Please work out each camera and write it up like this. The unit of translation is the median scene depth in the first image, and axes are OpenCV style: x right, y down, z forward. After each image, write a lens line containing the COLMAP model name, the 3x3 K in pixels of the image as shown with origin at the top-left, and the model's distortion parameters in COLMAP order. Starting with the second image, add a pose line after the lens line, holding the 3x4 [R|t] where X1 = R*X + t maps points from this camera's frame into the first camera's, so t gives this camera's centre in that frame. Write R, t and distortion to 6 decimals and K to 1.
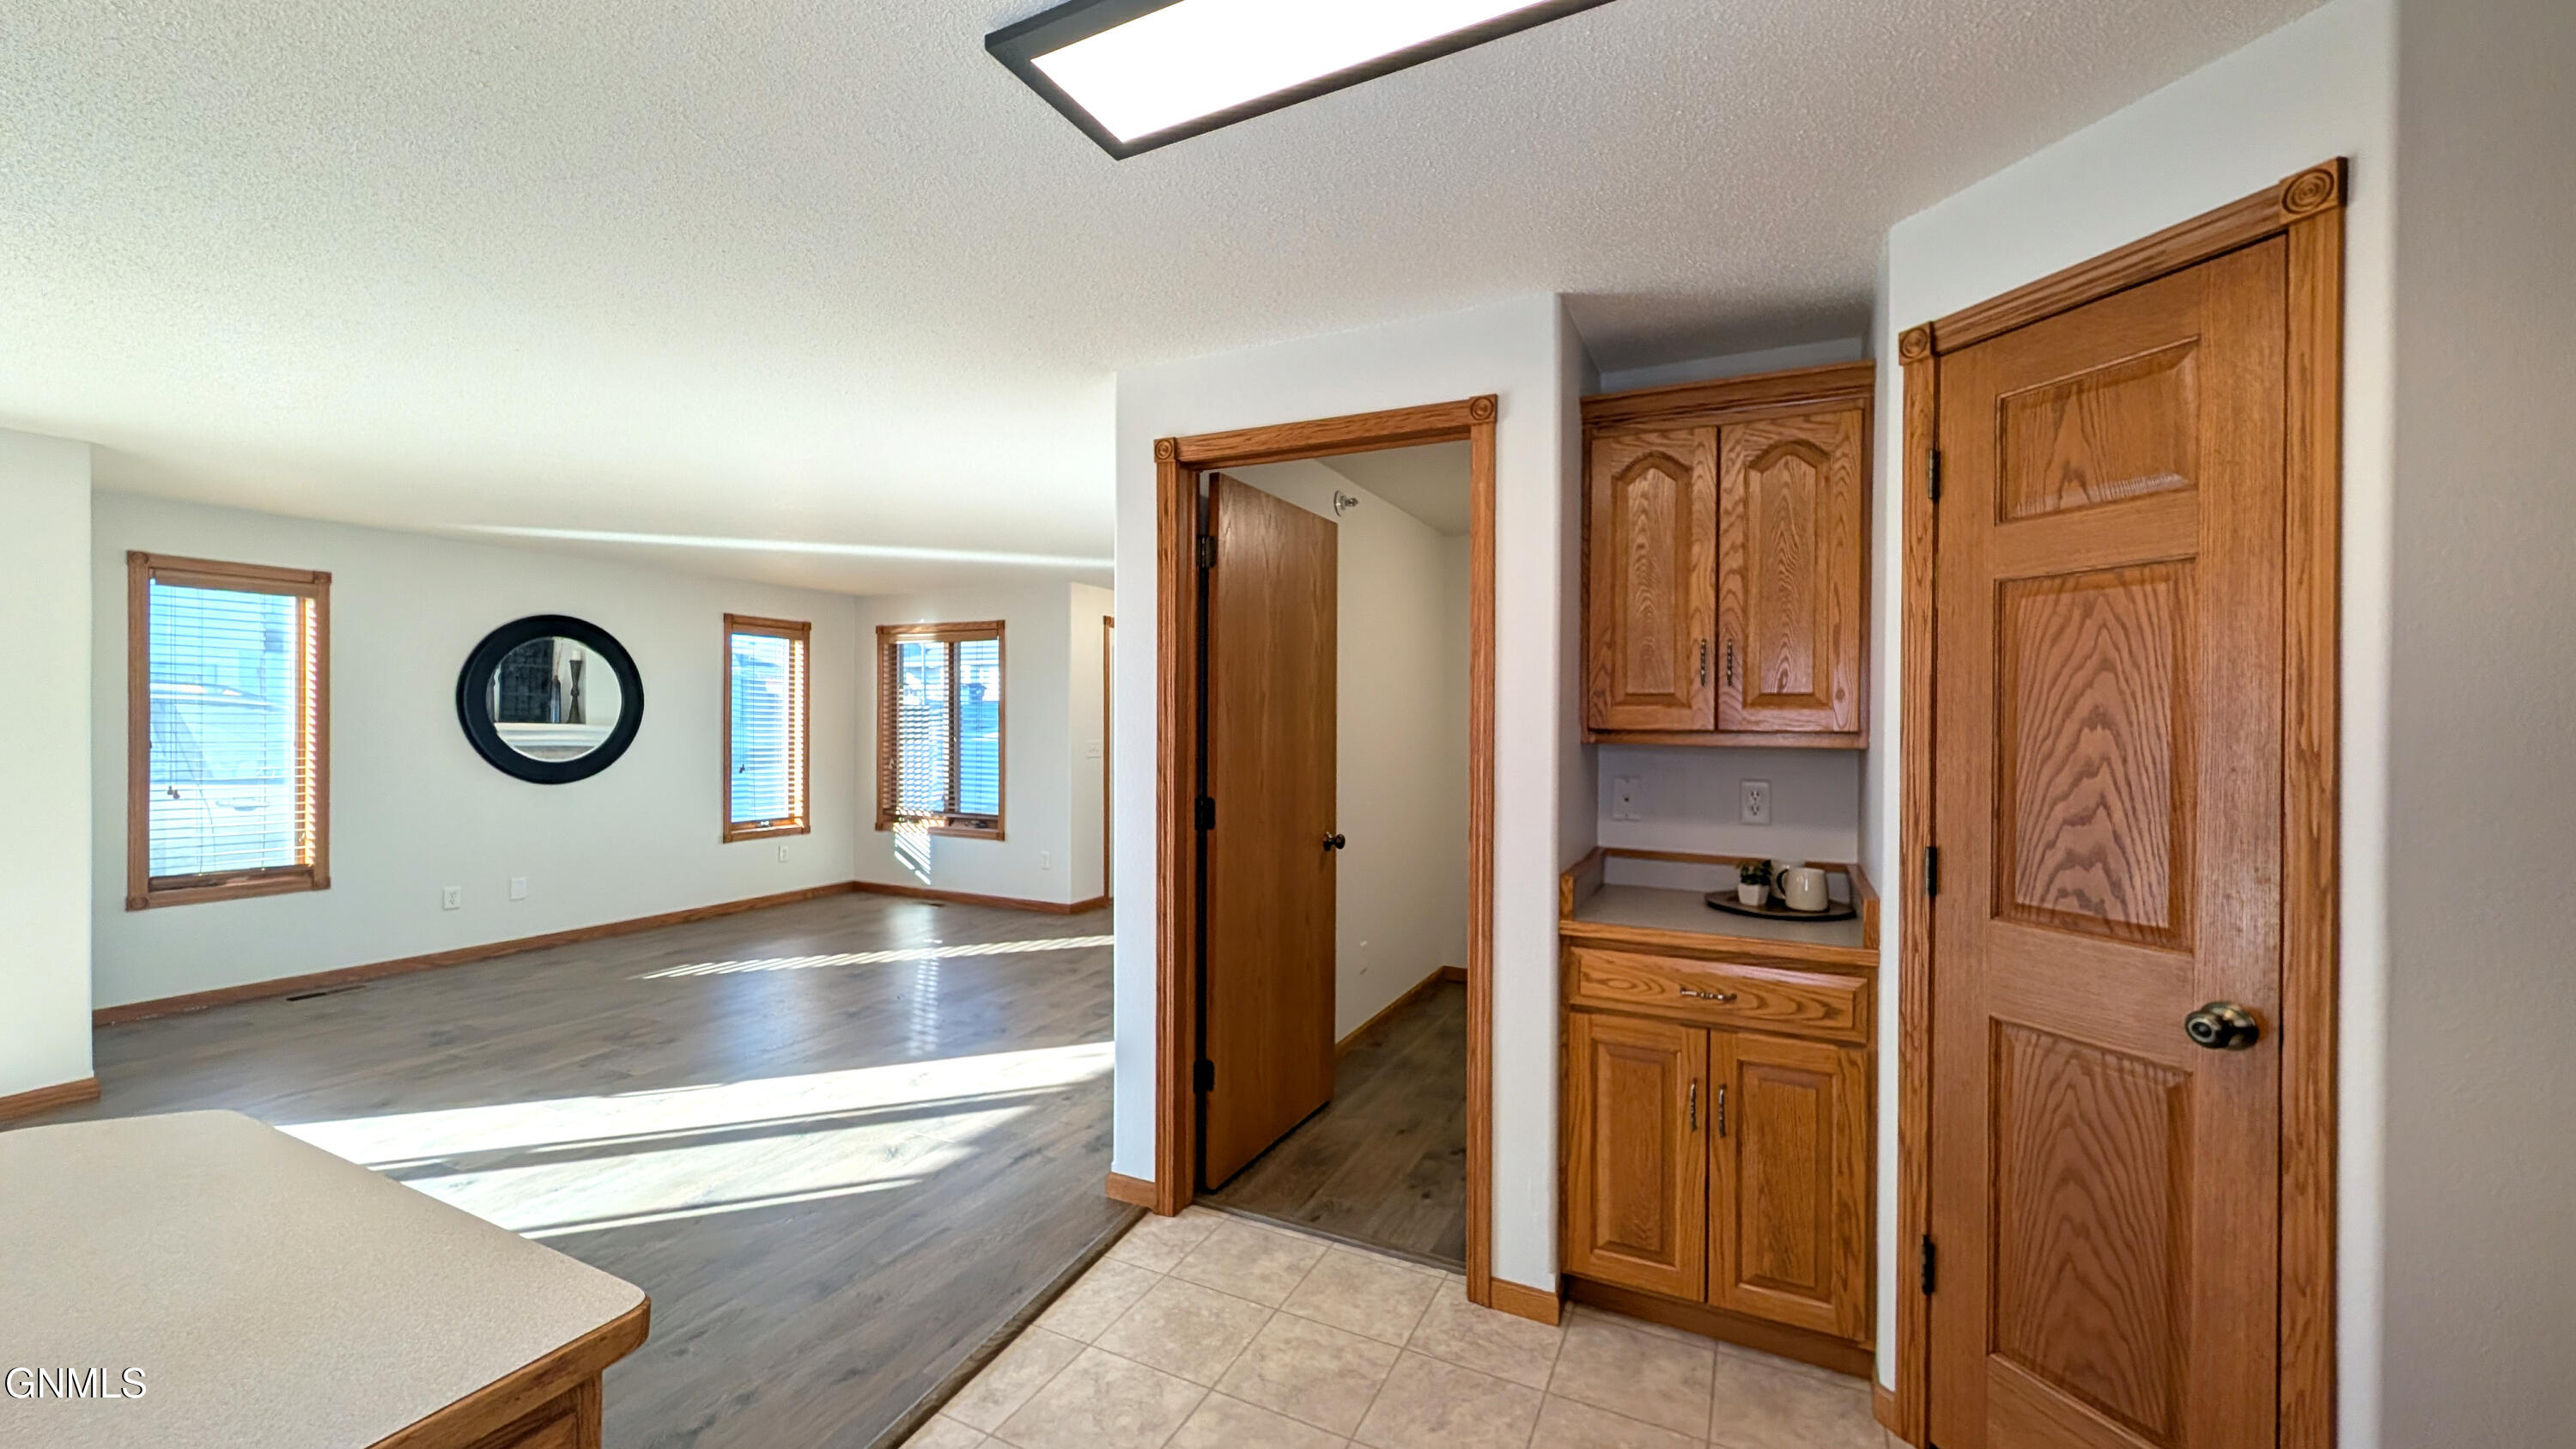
lens RADIAL K [[990.8, 0, 1284.6], [0, 990.8, 738.6], [0, 0, 1]] dist [0.002940, 0.000090]
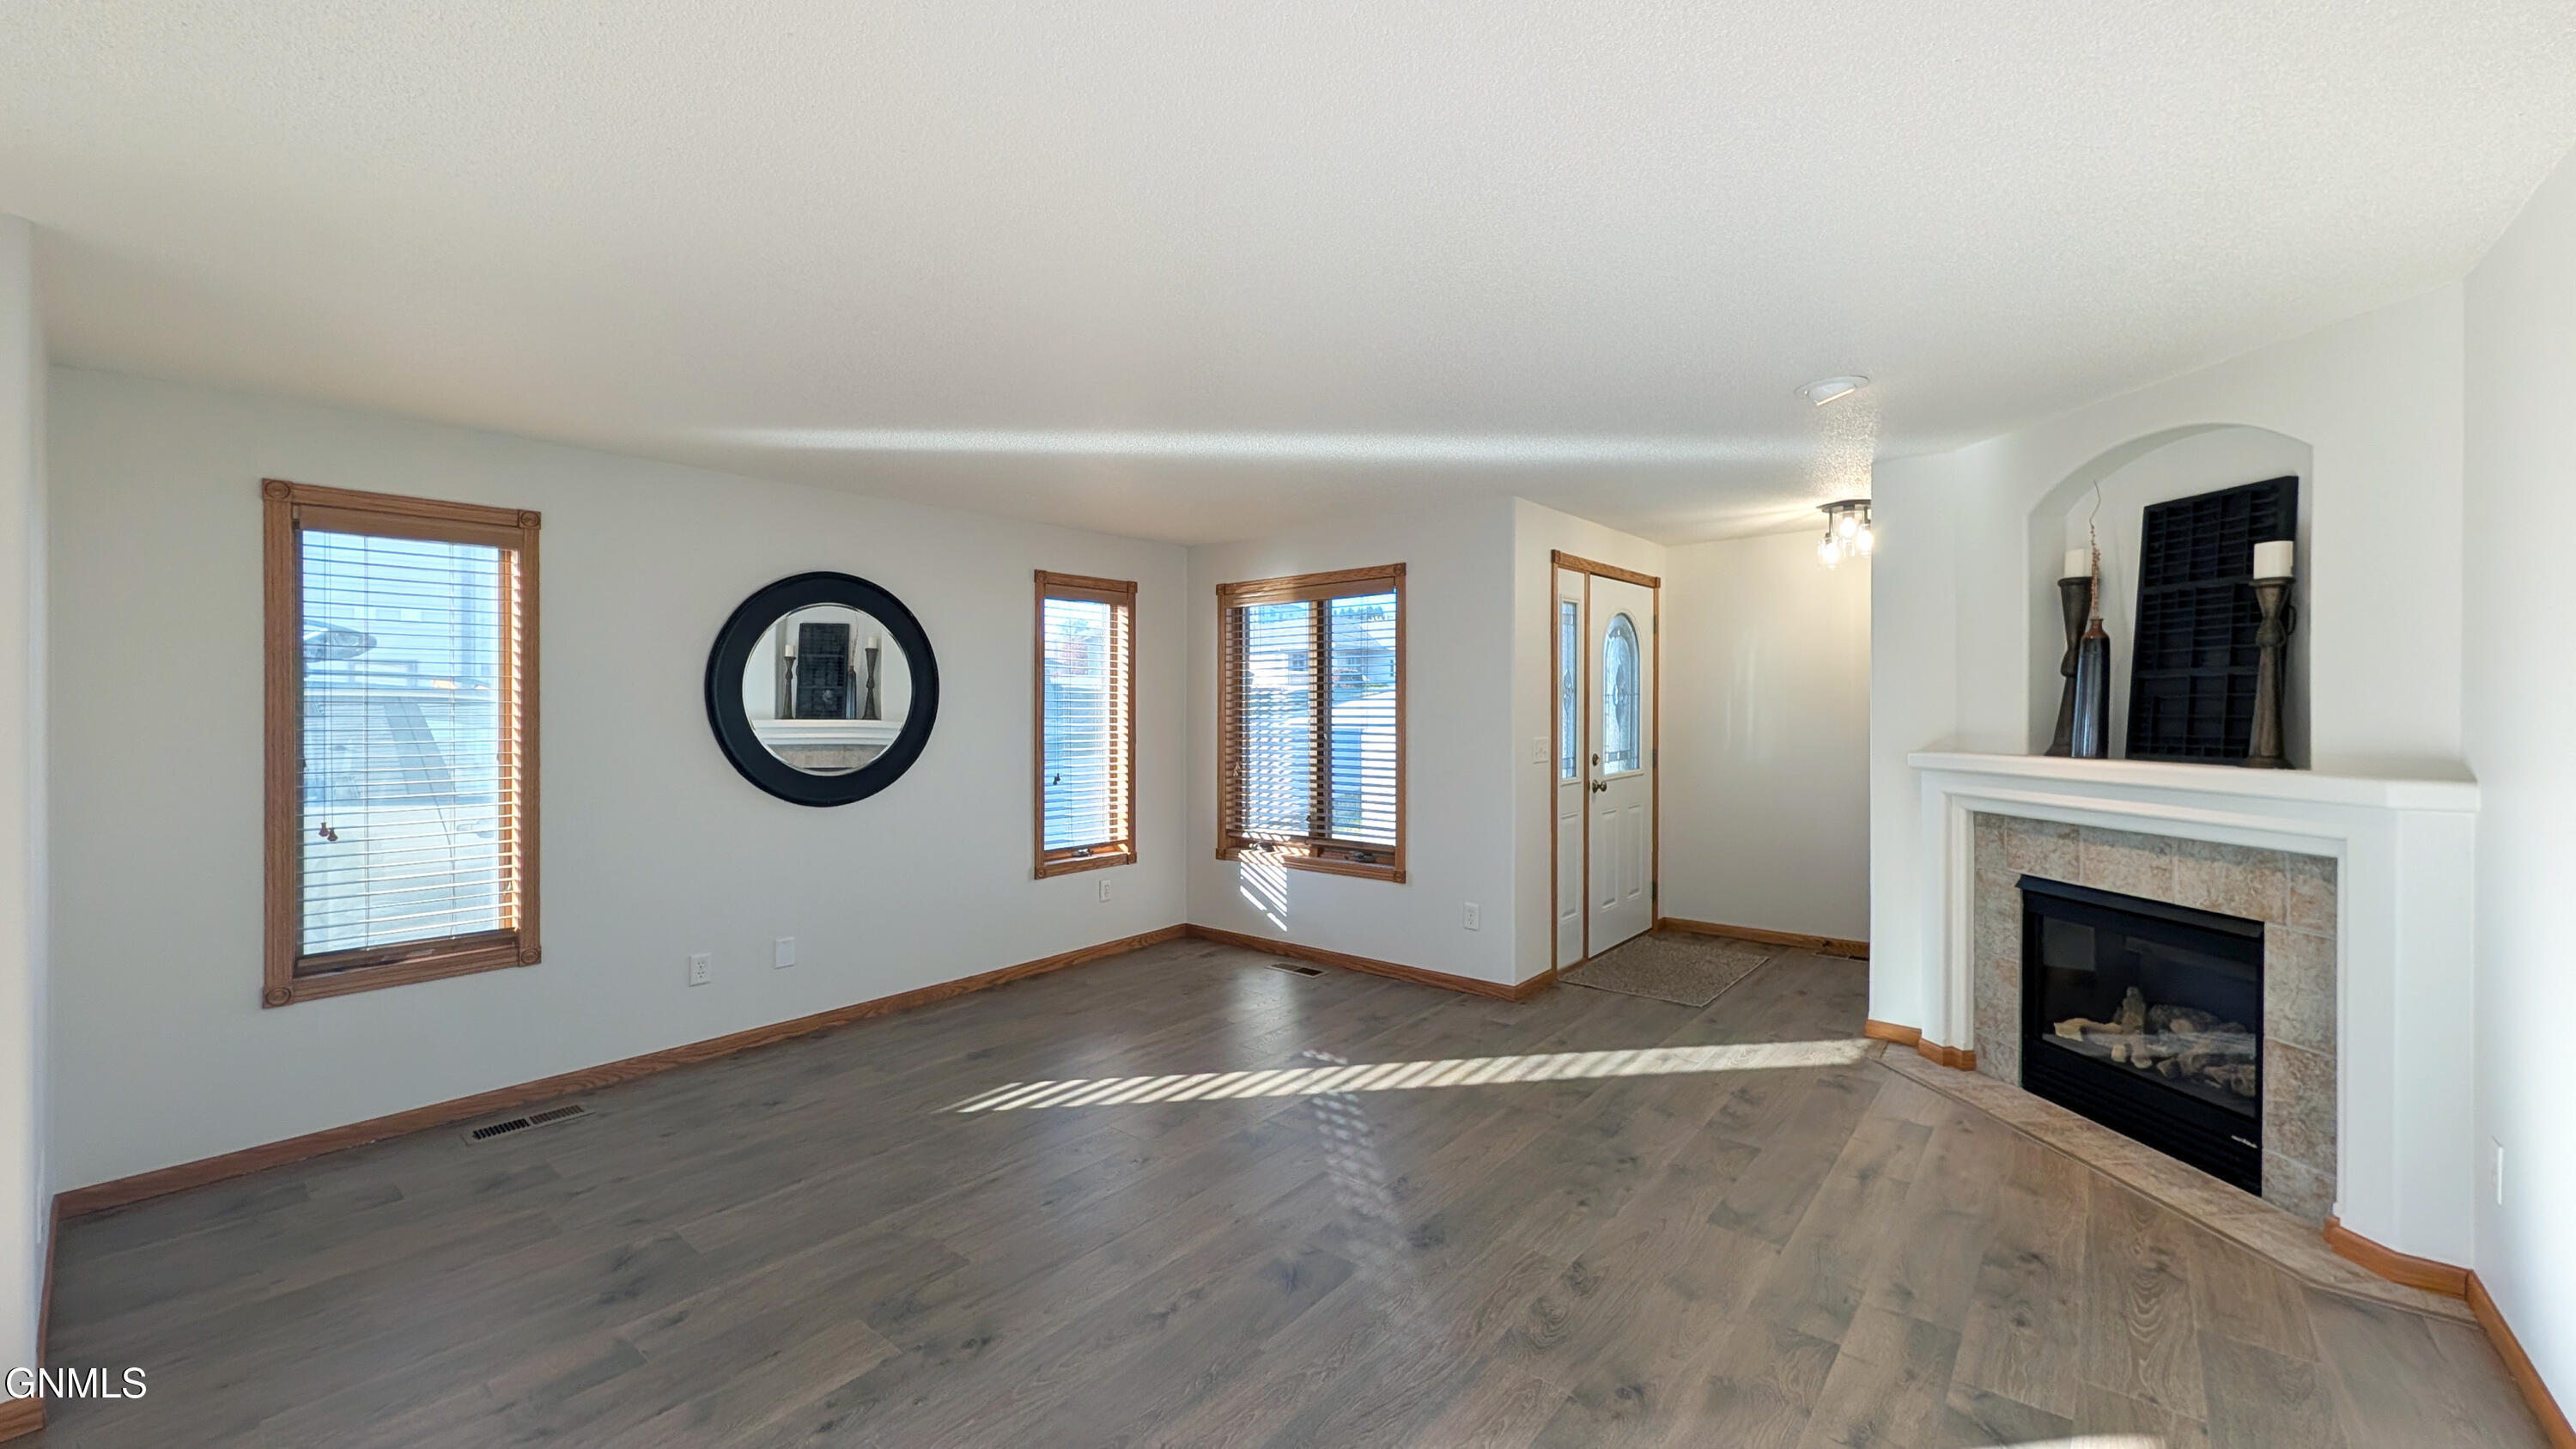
lens RADIAL K [[990.8, 0, 1284.6], [0, 990.8, 738.6], [0, 0, 1]] dist [0.002940, 0.000090]
pose [[0.970790, -0.007284, -0.239821, -0.278067], [0.010527, 0.999870, 0.012244, -0.010064], [0.239701, -0.014411, 0.970740, 0.439868]]
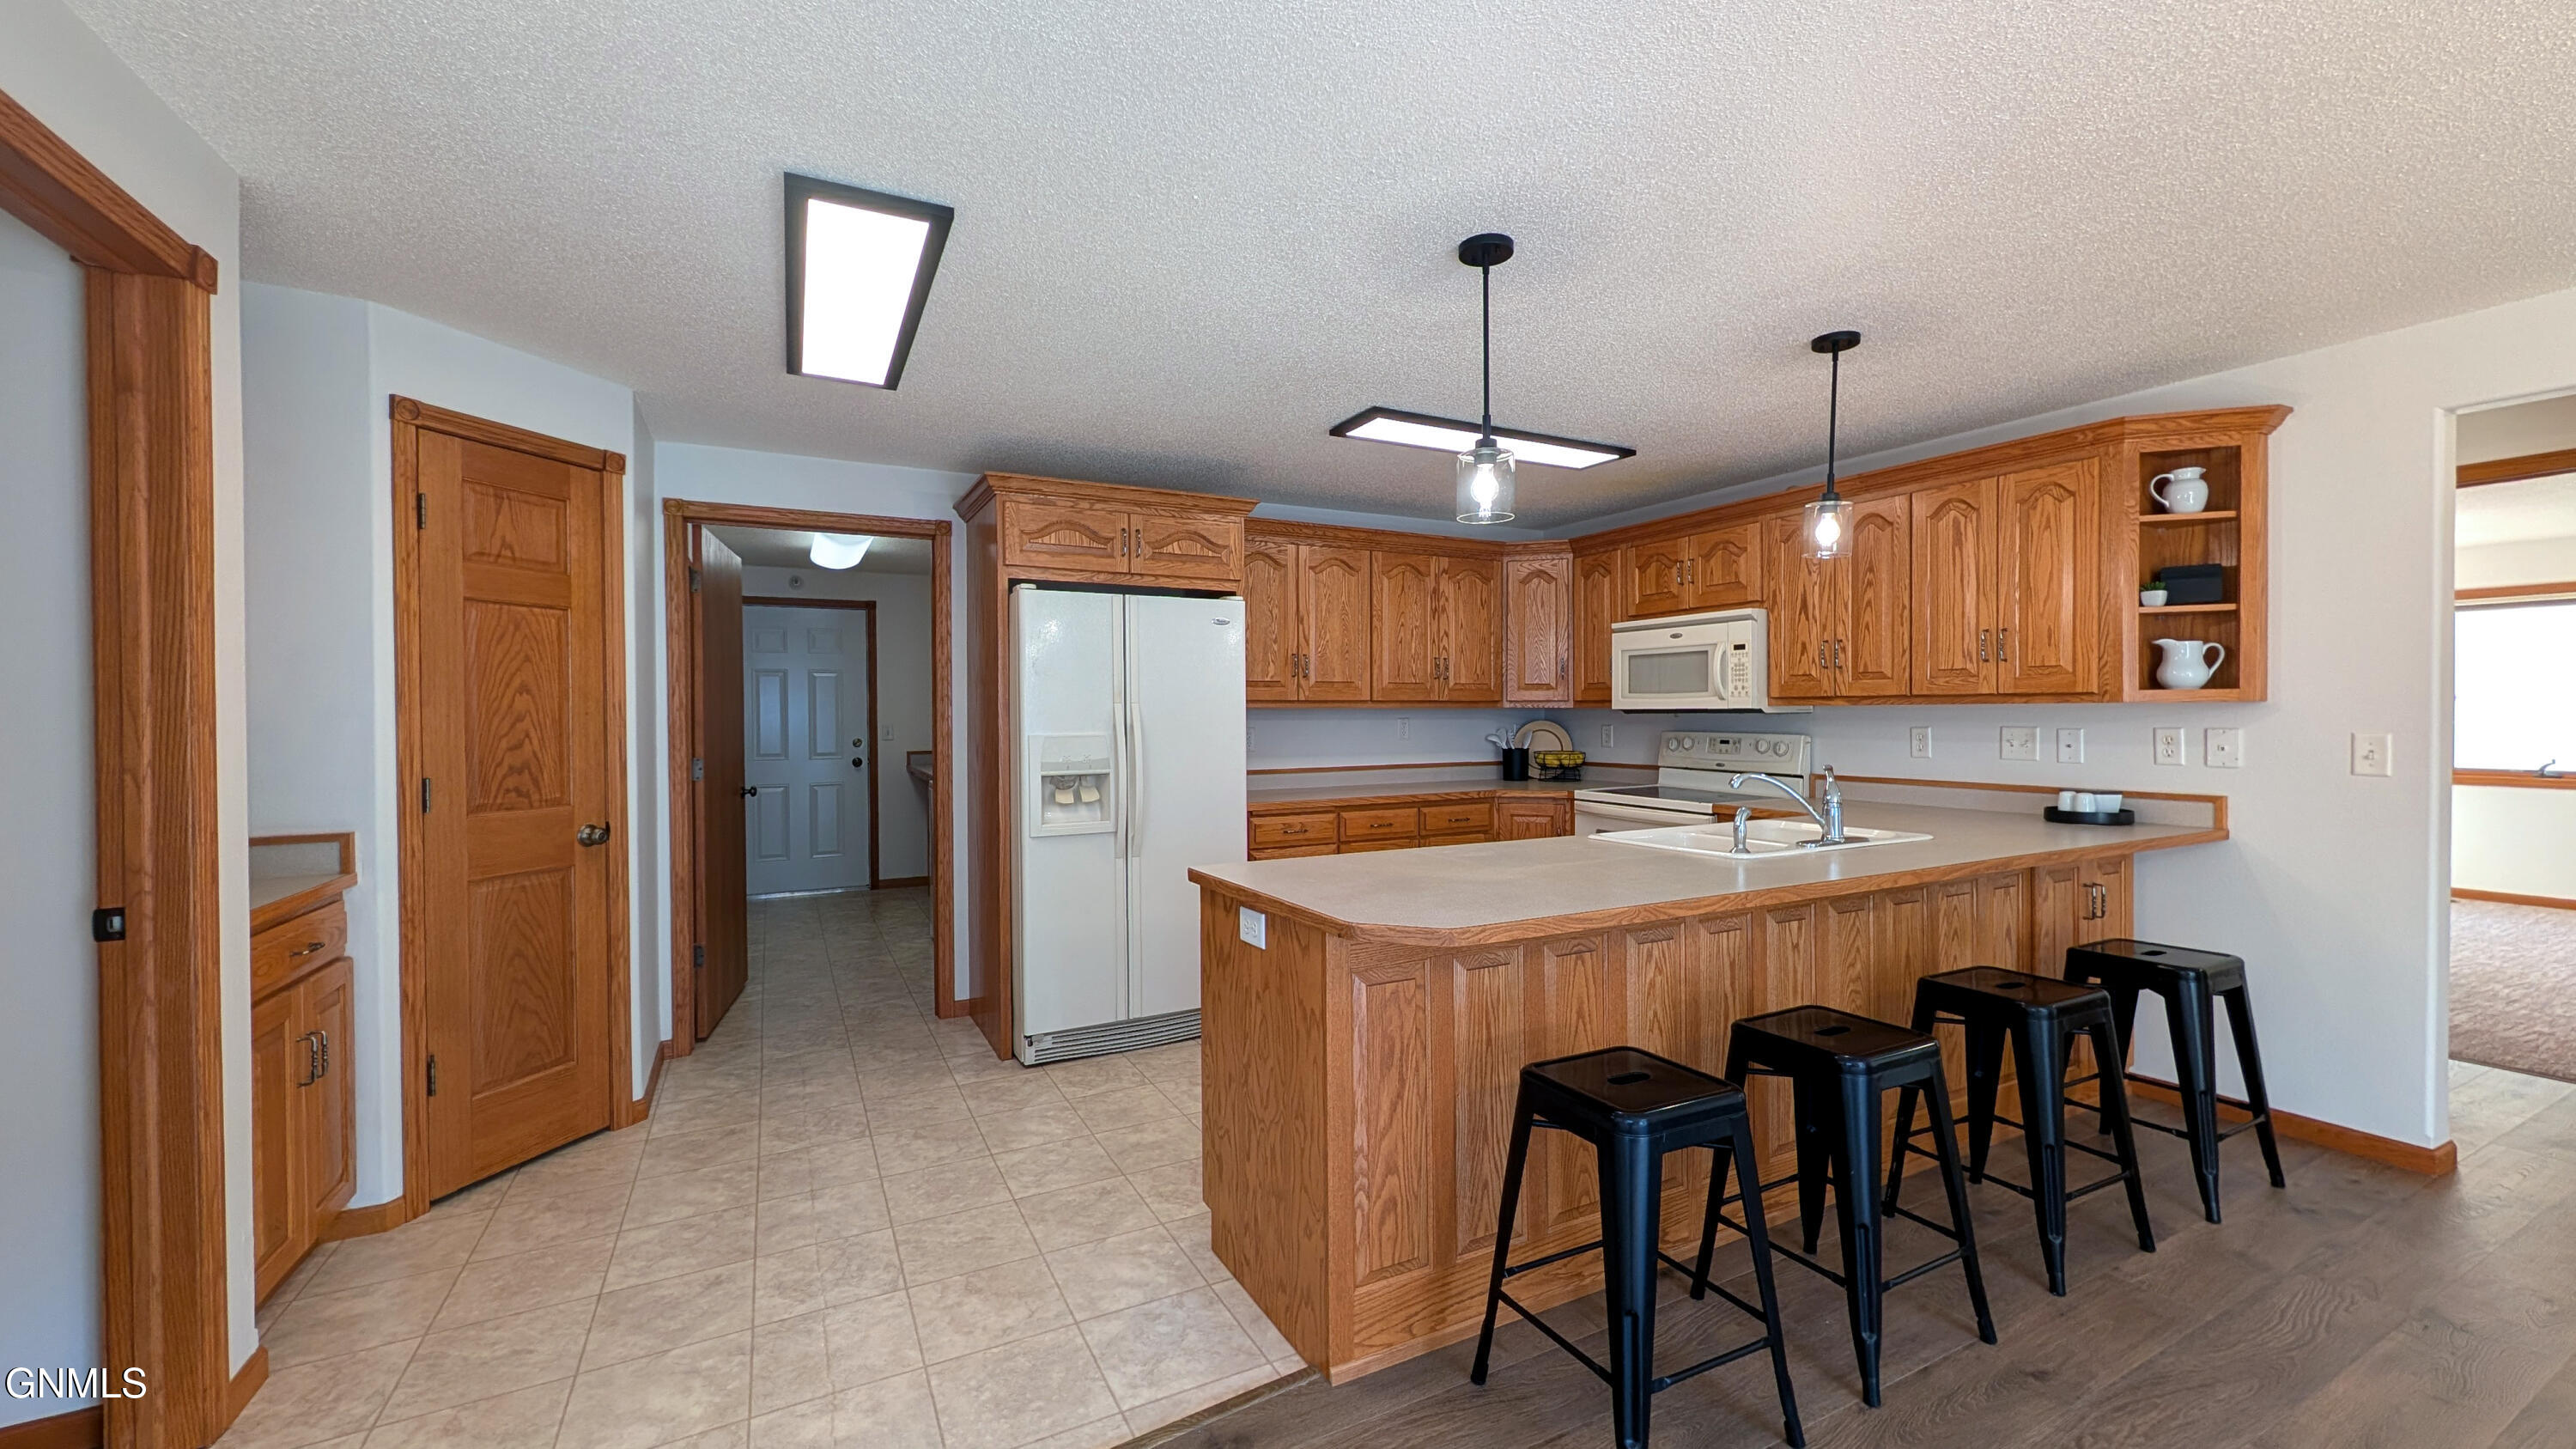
lens RADIAL K [[988.3, 0, 1286.7], [0, 988.3, 717.4], [0, 0, 1]] dist [-0.000377, -0.000130]
pose [[-0.804244, -0.004549, 0.594281, -0.421661], [0.011627, 0.999659, 0.023387, 0.001634], [-0.594185, 0.025719, -0.803917, 0.507288]]
